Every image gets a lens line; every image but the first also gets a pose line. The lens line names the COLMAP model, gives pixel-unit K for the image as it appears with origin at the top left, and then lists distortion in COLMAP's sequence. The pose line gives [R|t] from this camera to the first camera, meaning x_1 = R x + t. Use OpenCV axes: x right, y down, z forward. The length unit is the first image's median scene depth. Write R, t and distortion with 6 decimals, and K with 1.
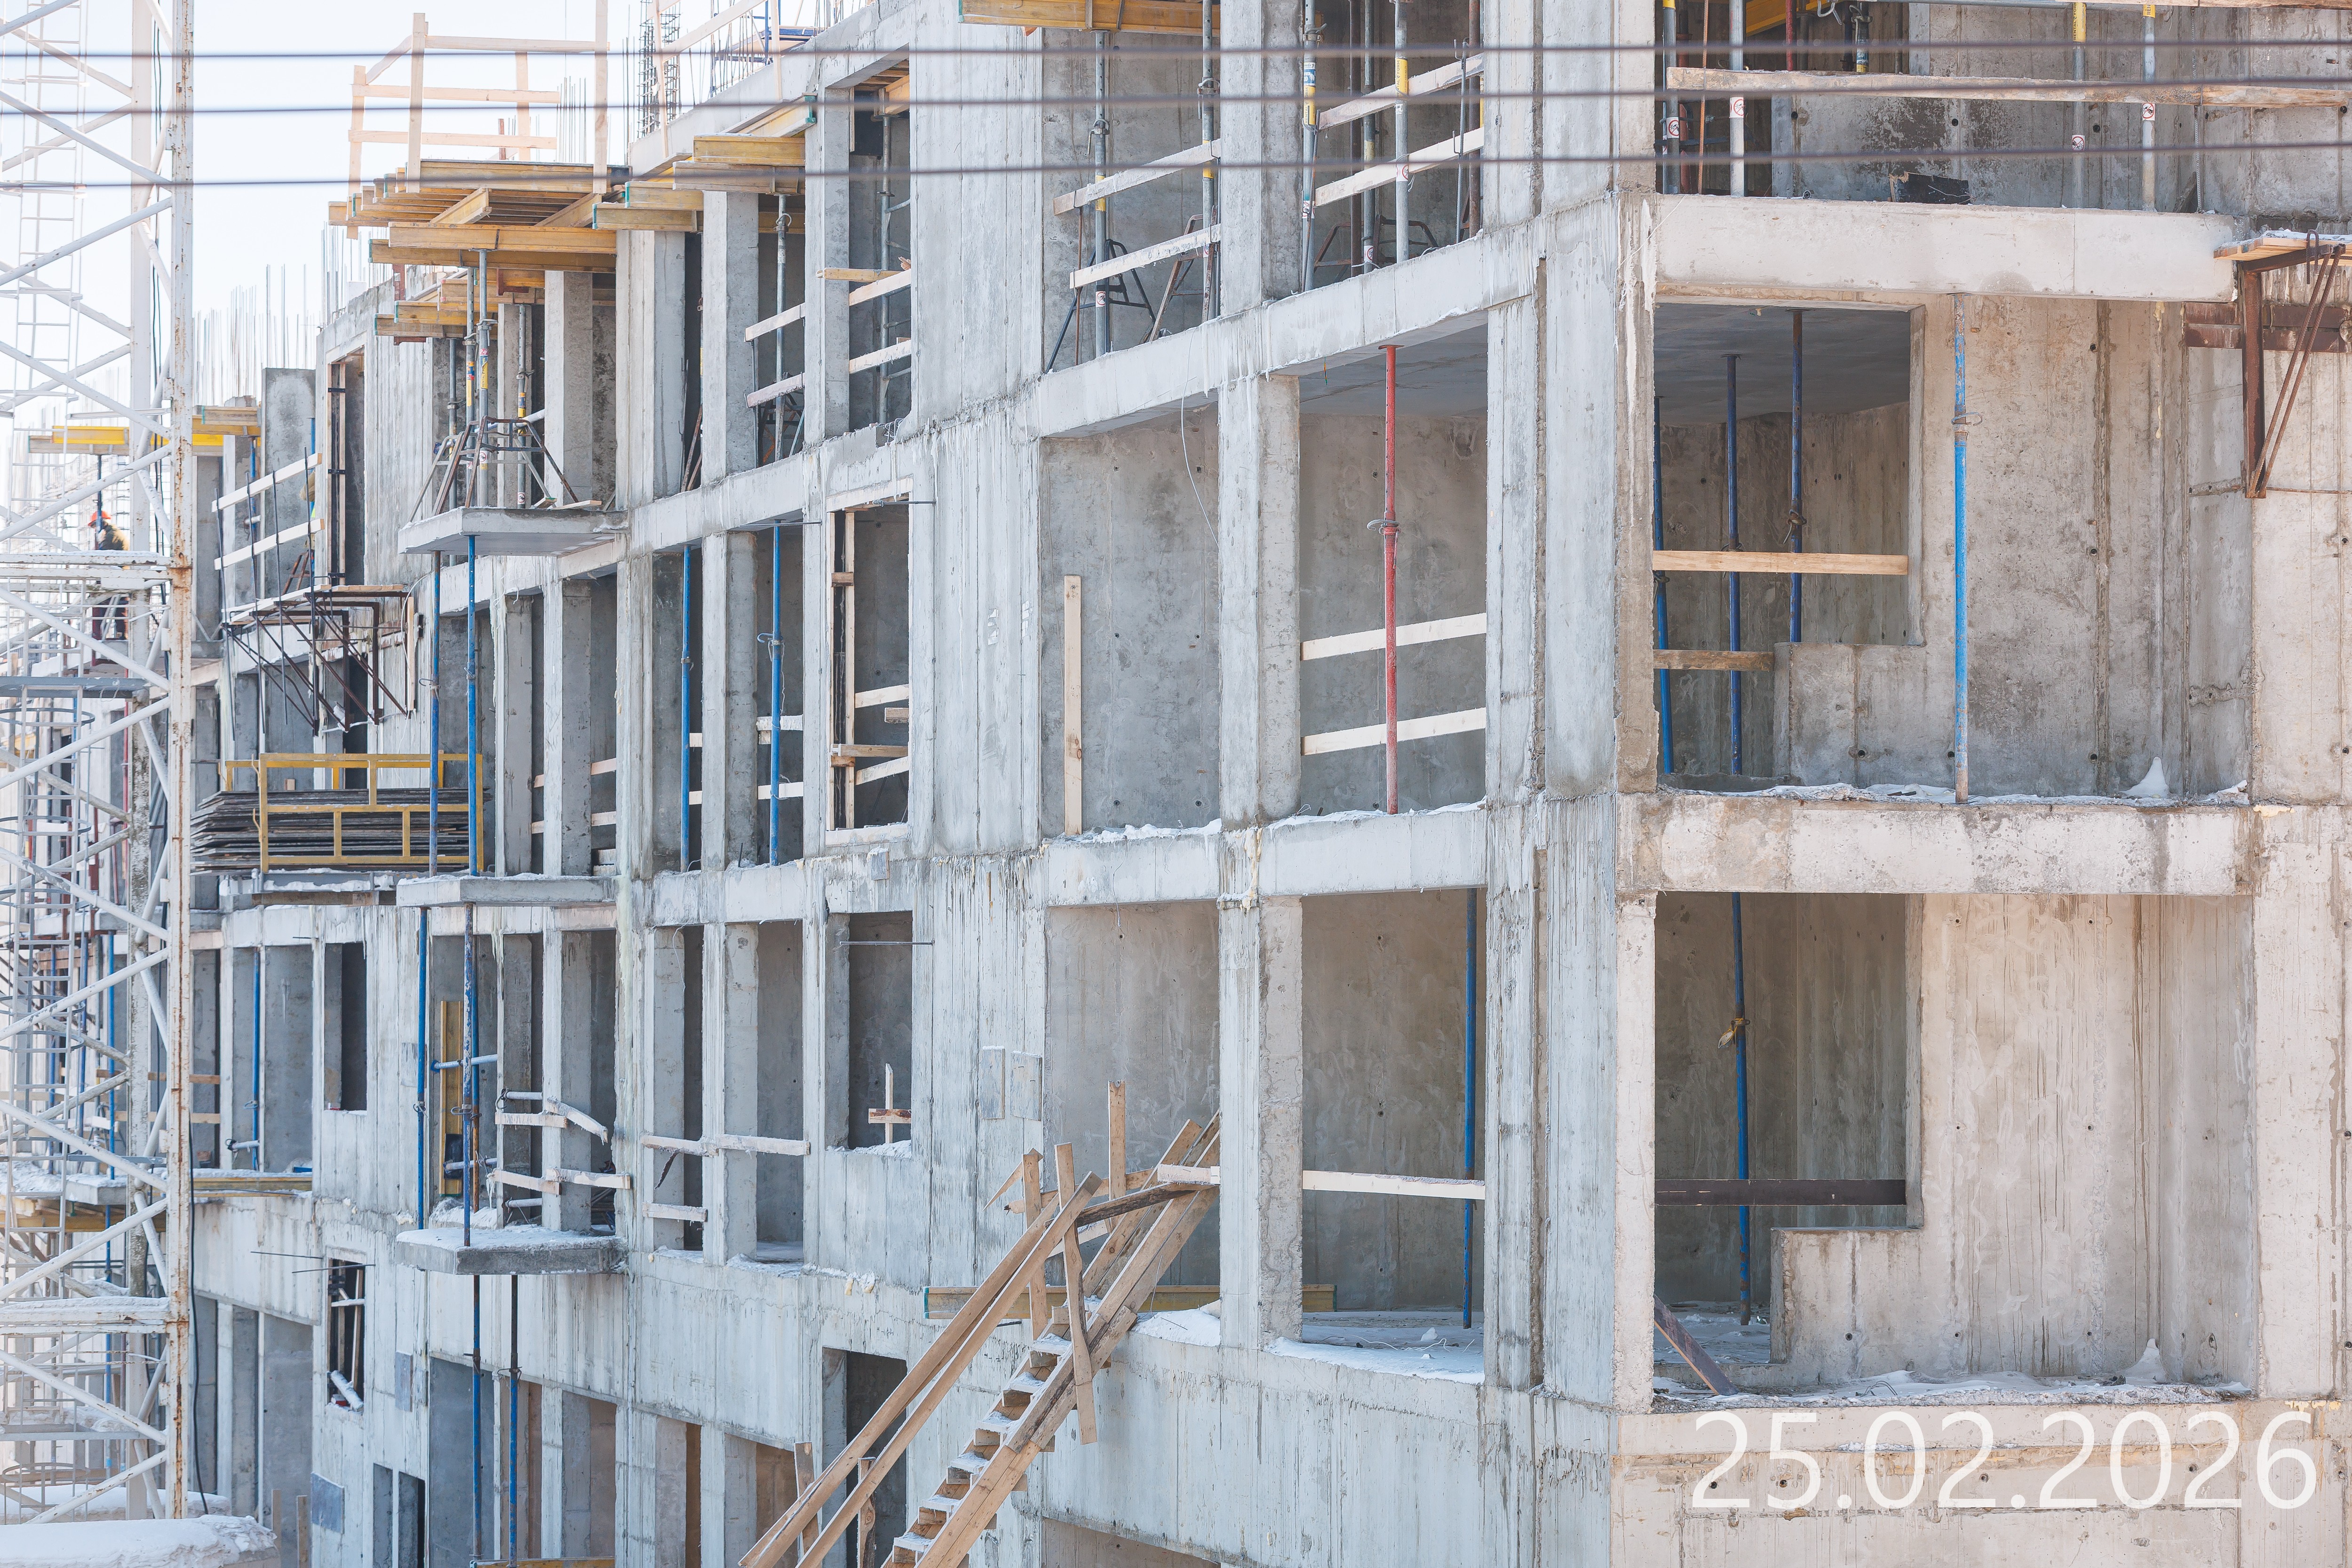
lens RADIAL K [[7198.4, 0, 1176.0], [0, 7198.4, 784.0], [0, 0, 1]] dist [0.592258, -23.043575]
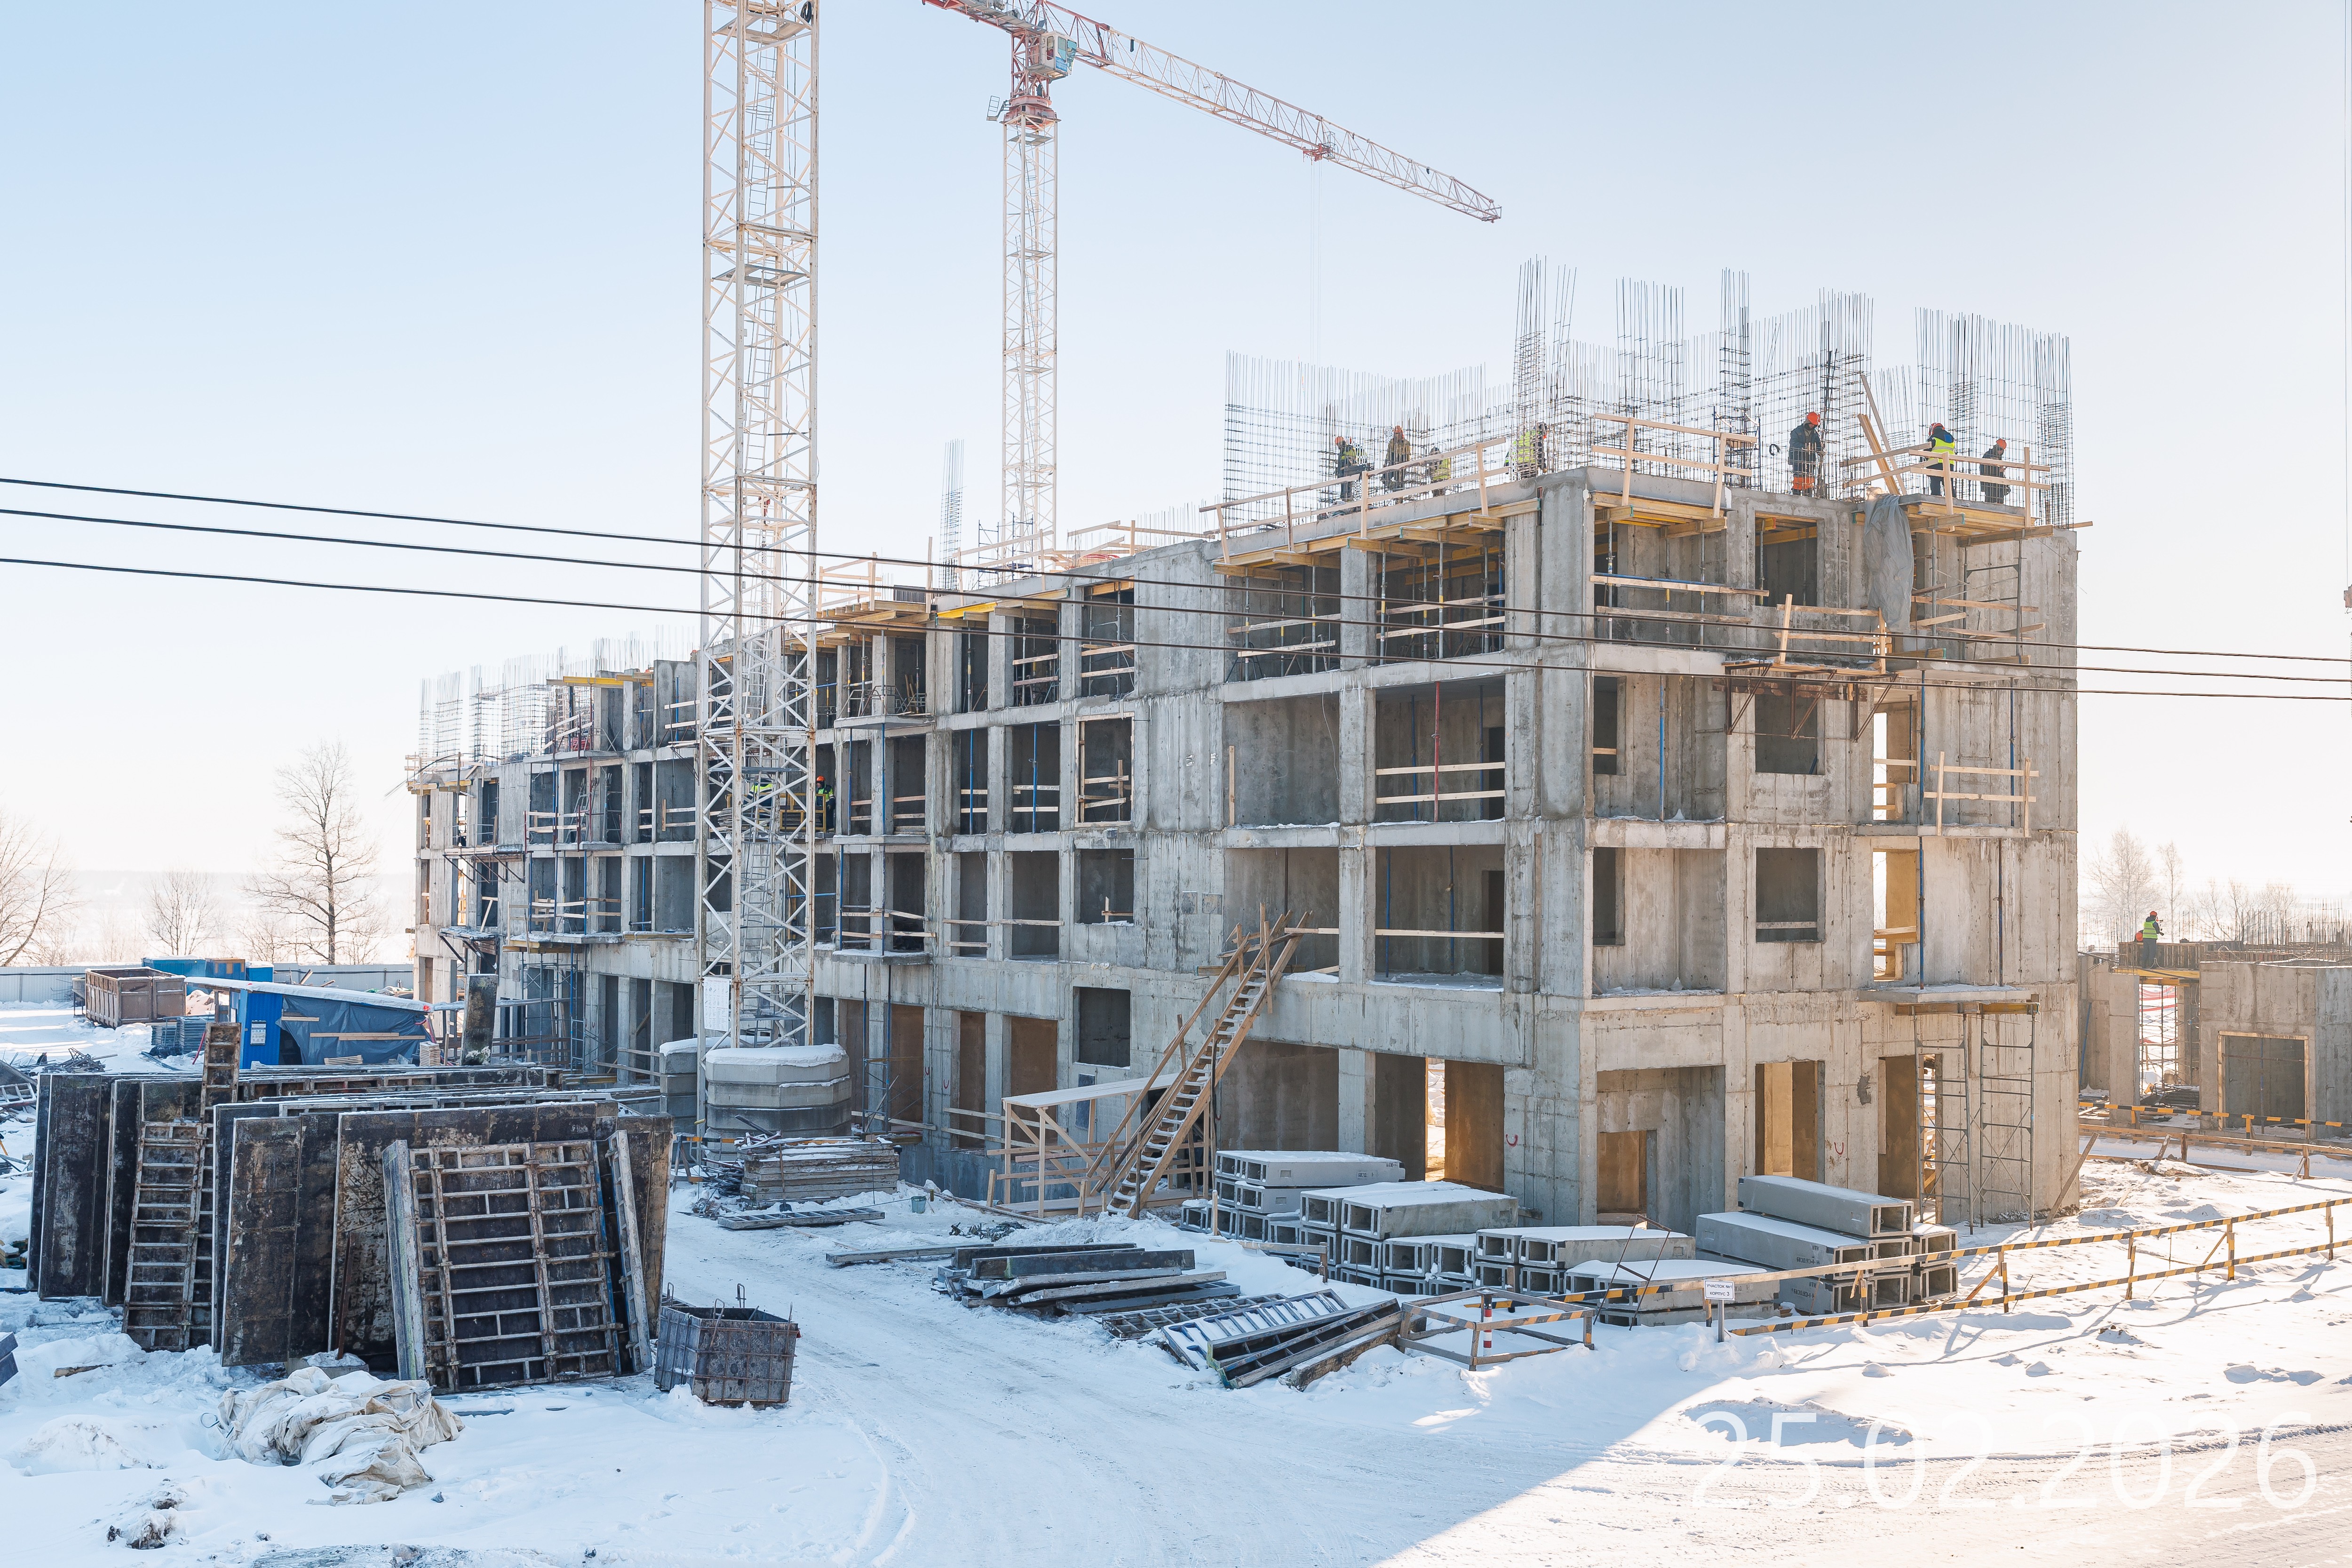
lens RADIAL K [[2445.2, 0, 1176.0], [0, 2445.2, 784.0], [0, 0, 1]] dist [-0.003495, -0.009391]
pose [[0.956193, 0.014047, 0.292401, -0.406581], [-0.012161, 0.999892, -0.008267, -0.002543], [-0.292486, 0.004349, 0.956260, -0.044858]]
